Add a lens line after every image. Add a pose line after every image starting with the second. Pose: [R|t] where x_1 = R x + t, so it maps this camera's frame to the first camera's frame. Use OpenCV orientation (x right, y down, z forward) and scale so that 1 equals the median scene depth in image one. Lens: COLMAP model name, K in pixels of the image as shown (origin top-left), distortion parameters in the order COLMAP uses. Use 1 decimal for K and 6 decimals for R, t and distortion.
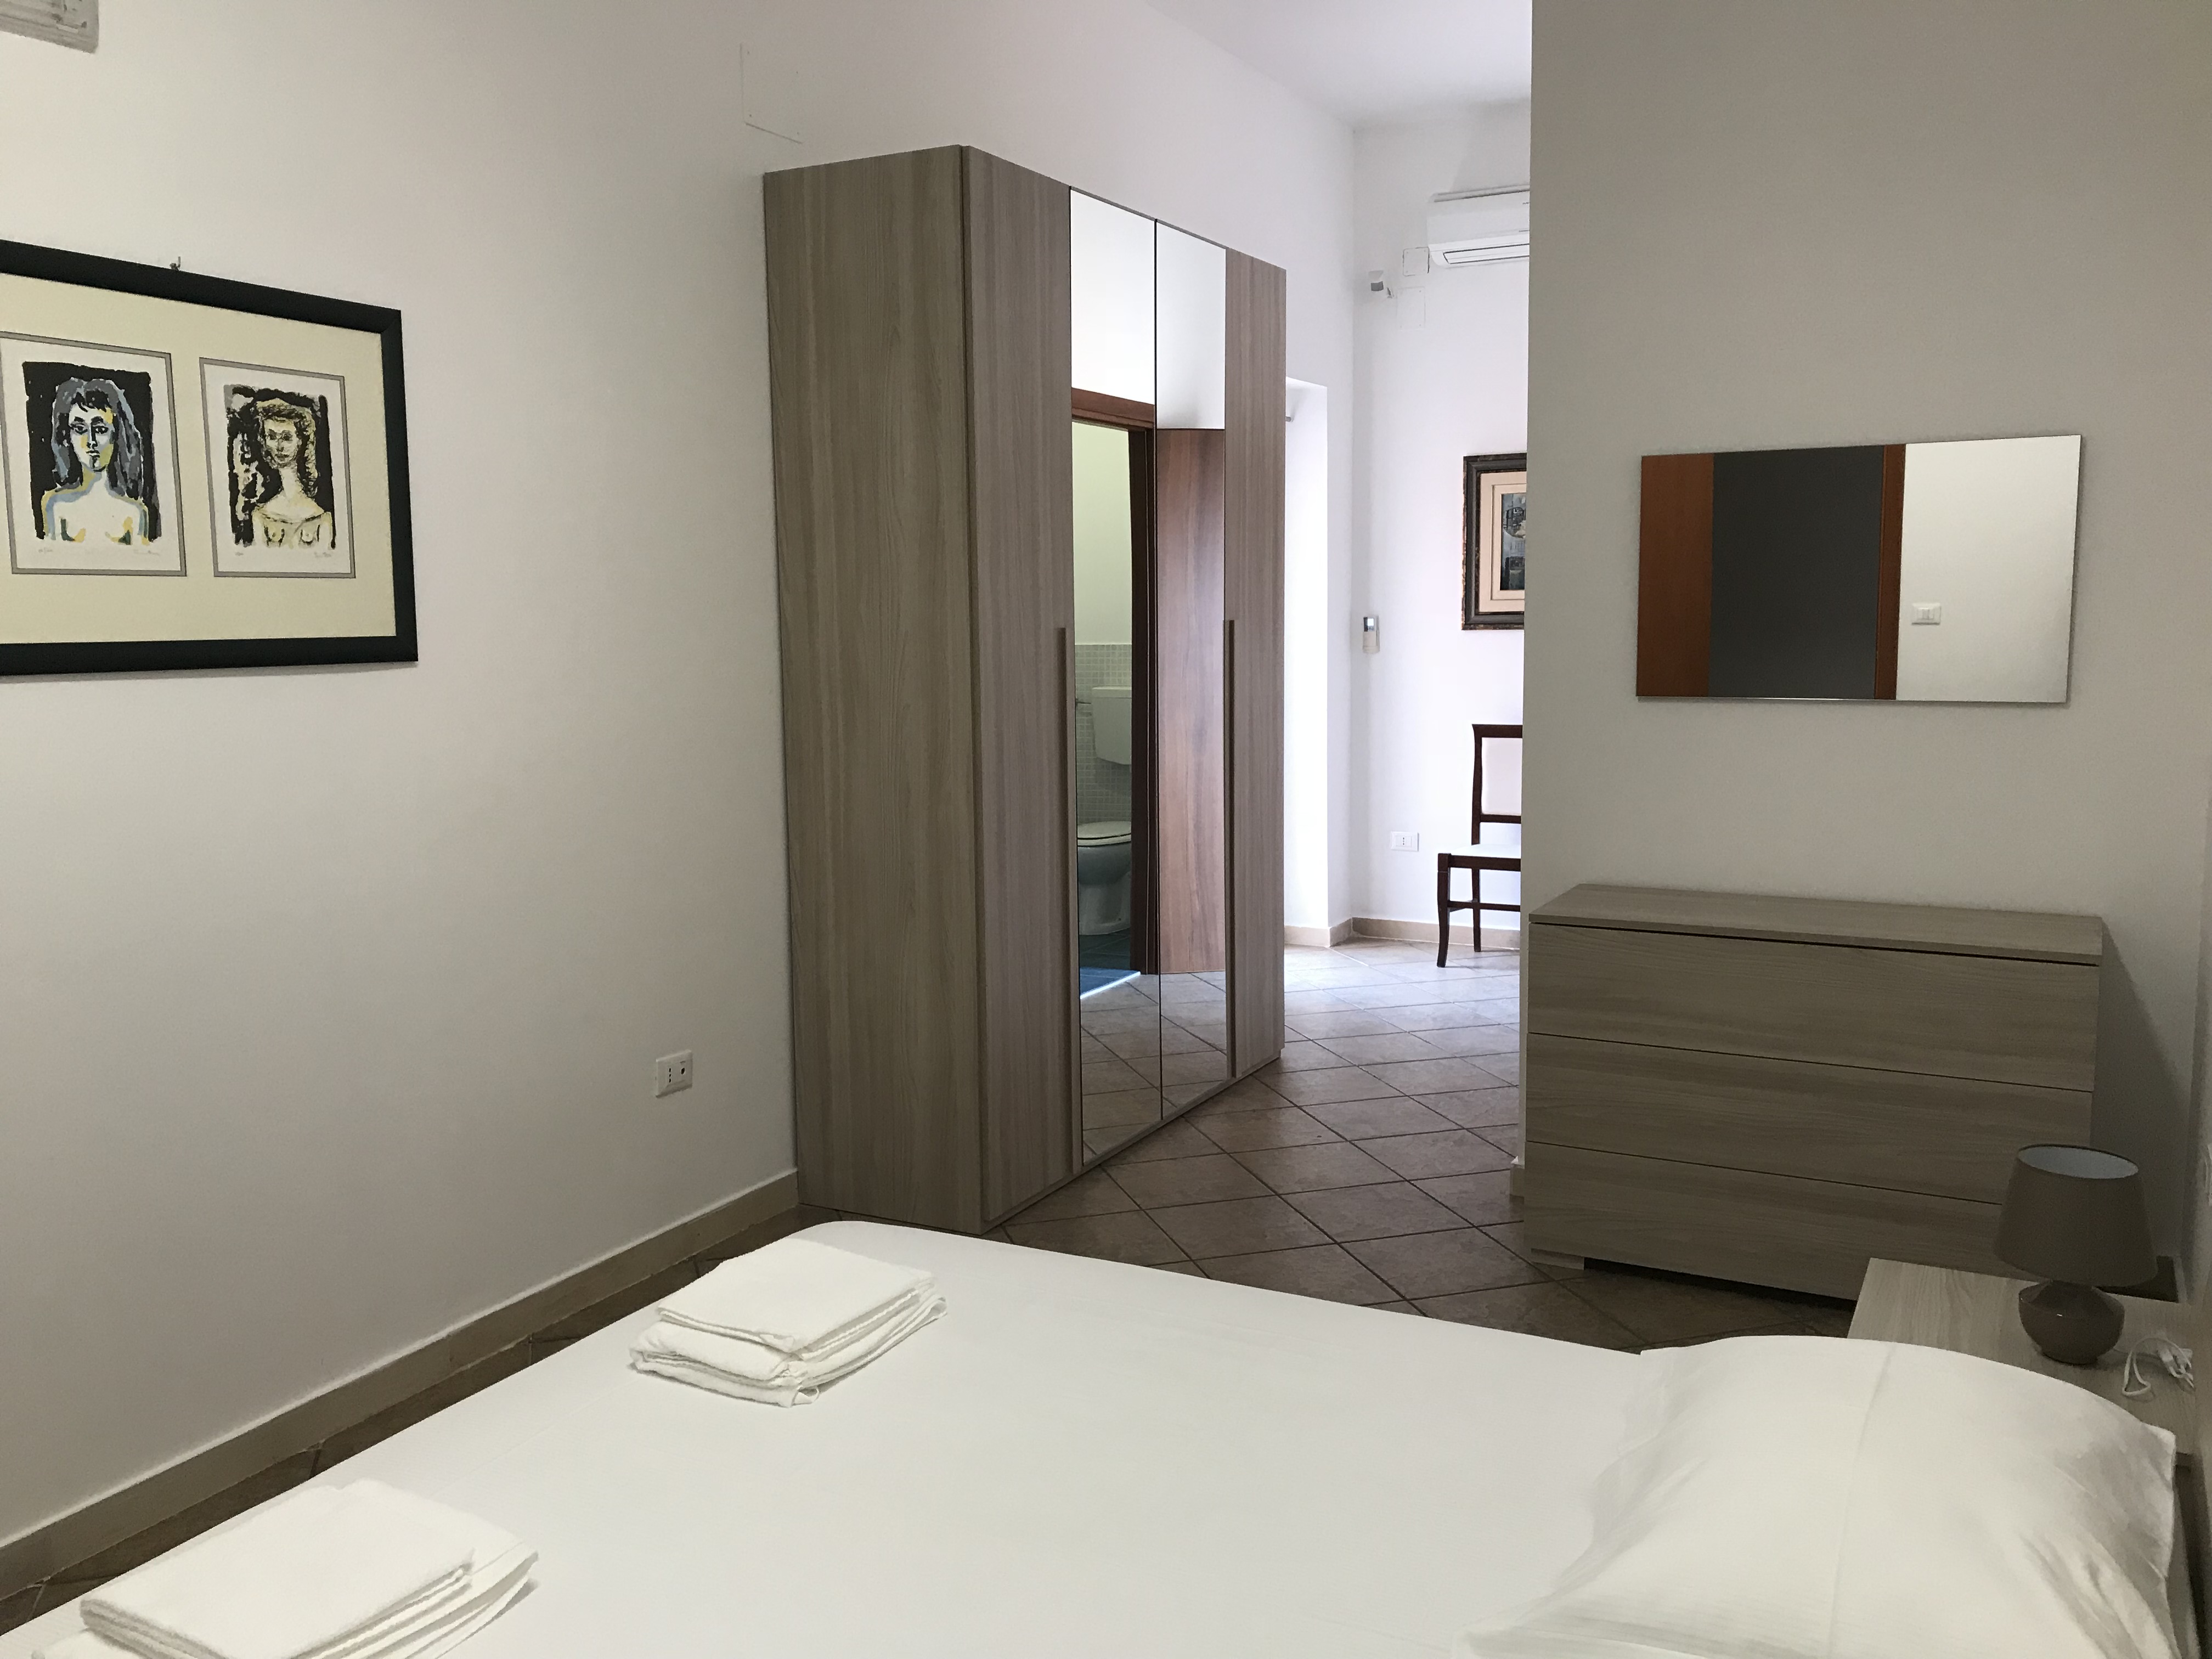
lens RADIAL K [[1887.4, 0, 1096.1], [0, 1887.4, 828.9], [0, 0, 1]] dist [0.056849, -0.055208]
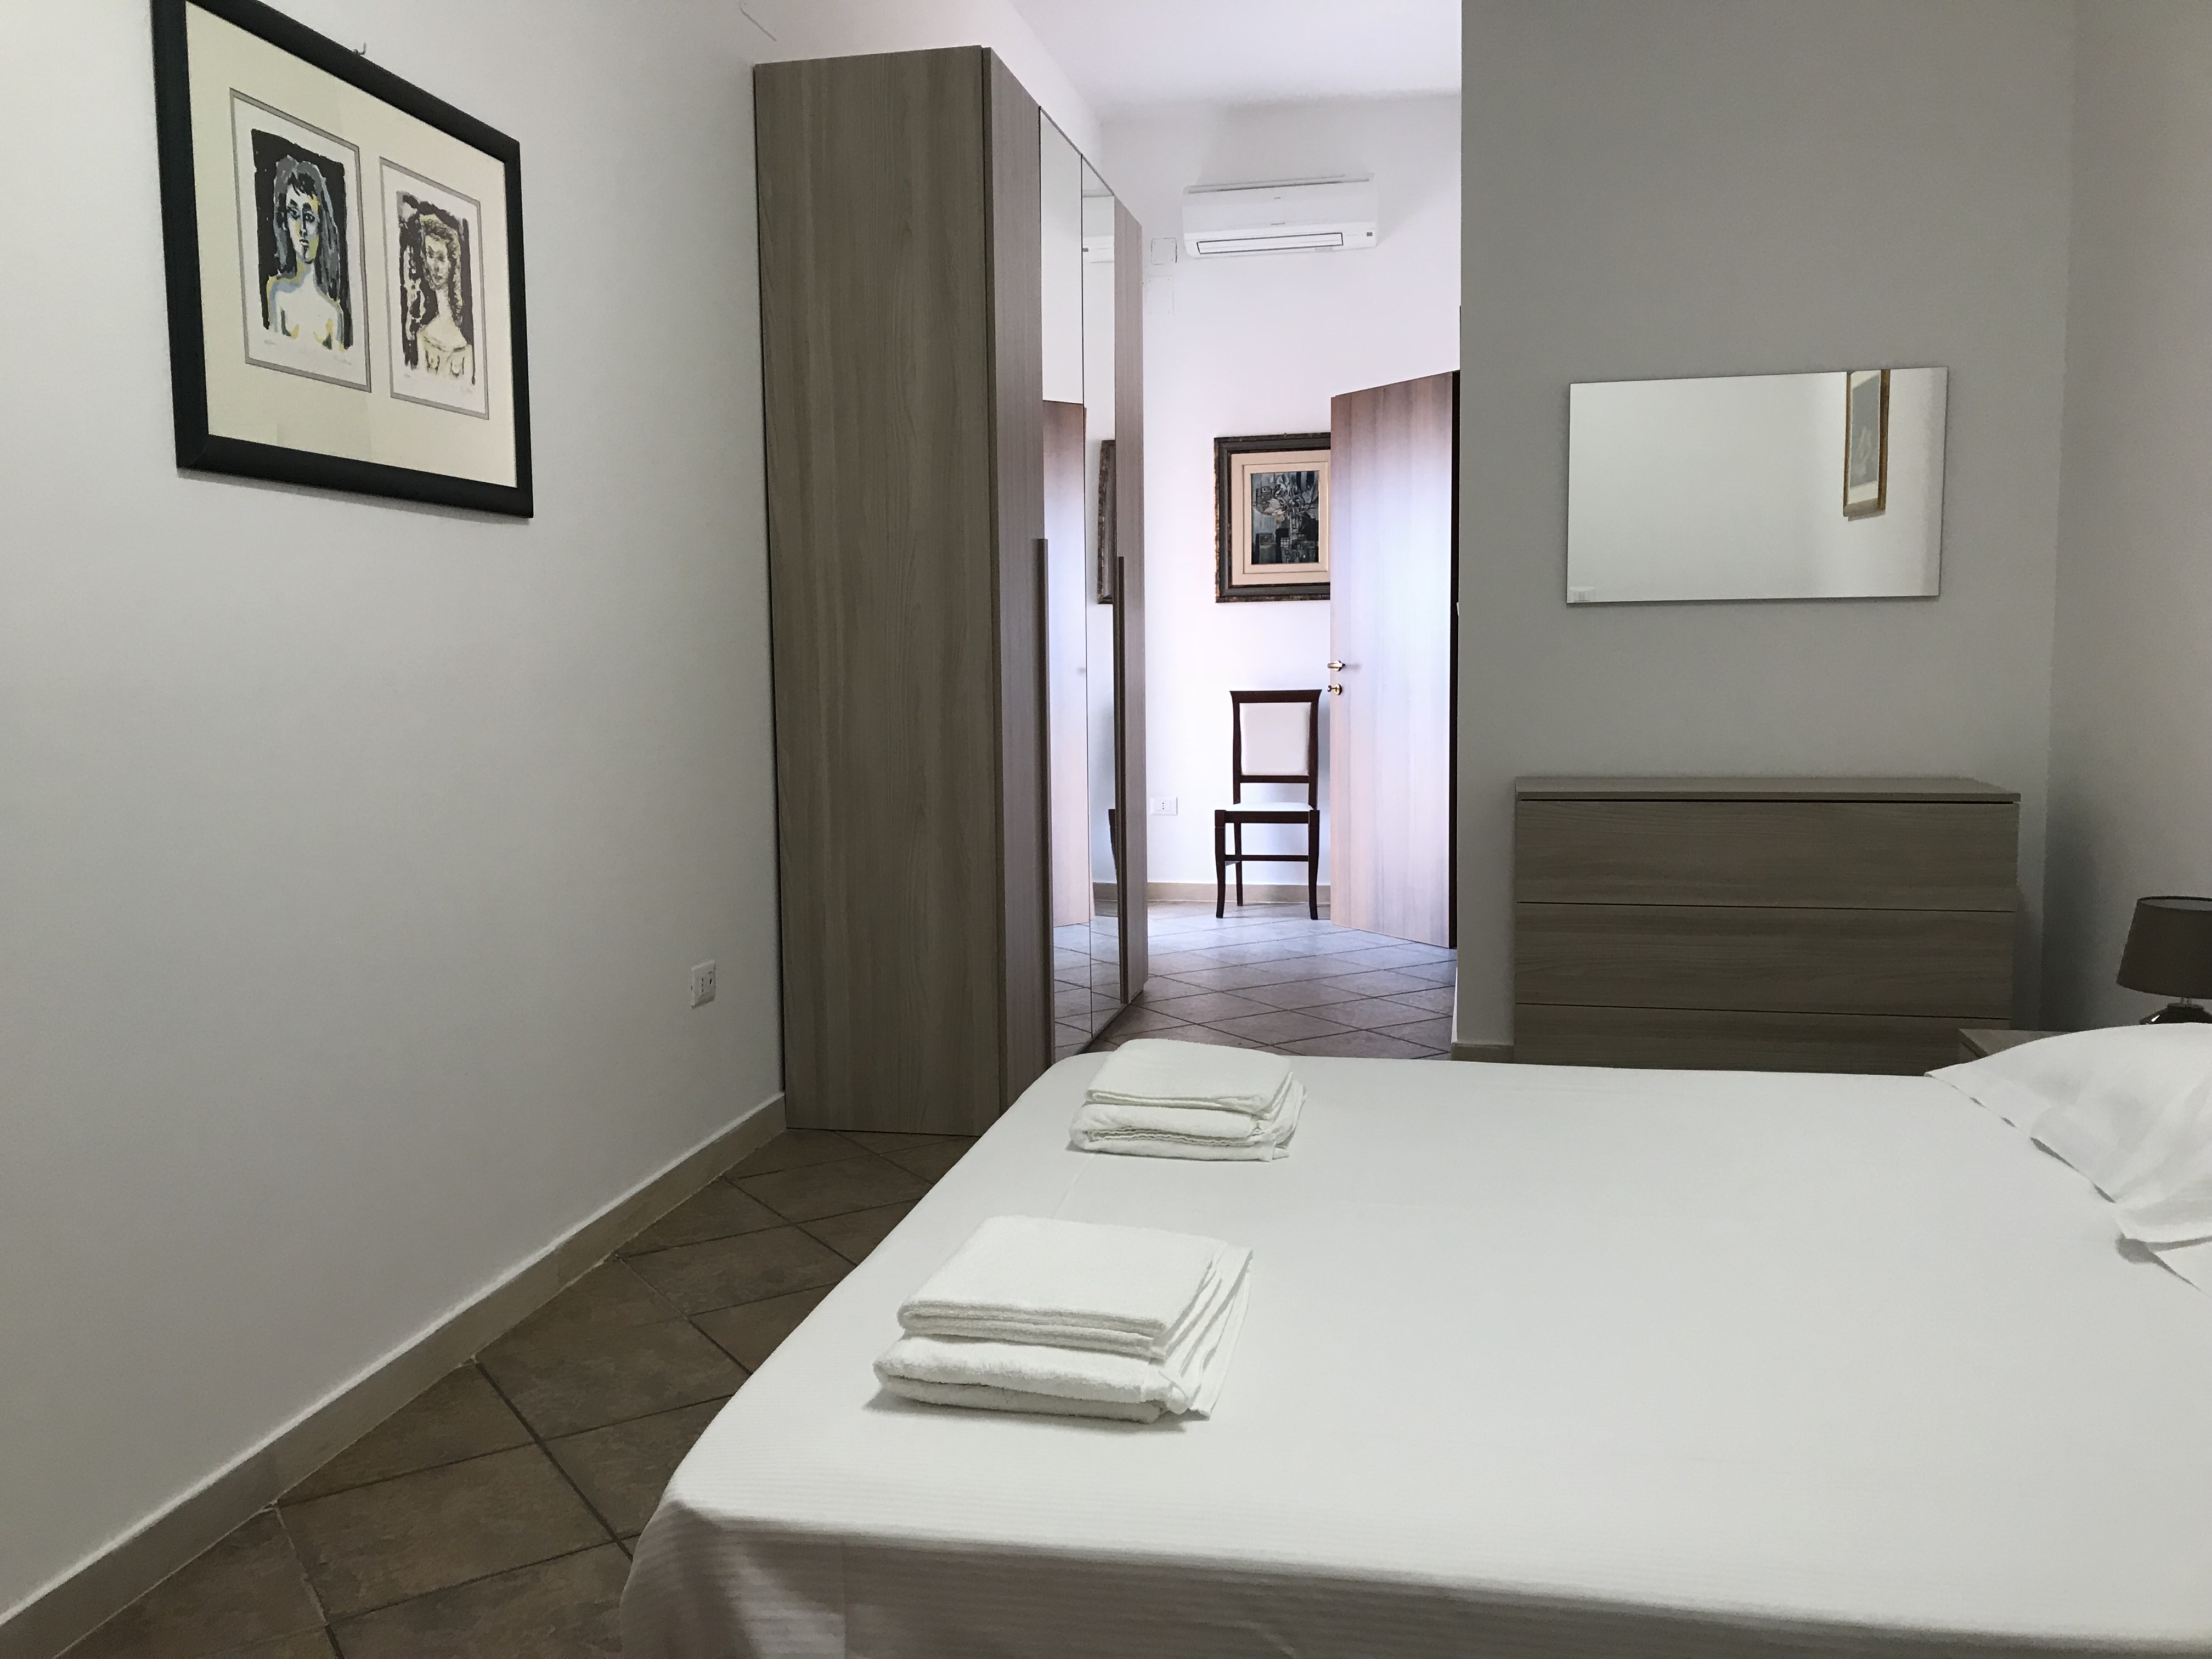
lens RADIAL K [[1887.4, 0, 1119.3], [0, 1887.4, 829.6], [0, 0, 1]] dist [0.056849, -0.055208]
pose [[0.957360, -0.026898, 0.287643, -0.359883], [0.035646, 0.999046, -0.025217, 0.101060], [-0.286690, 0.034395, 0.957406, 0.026210]]
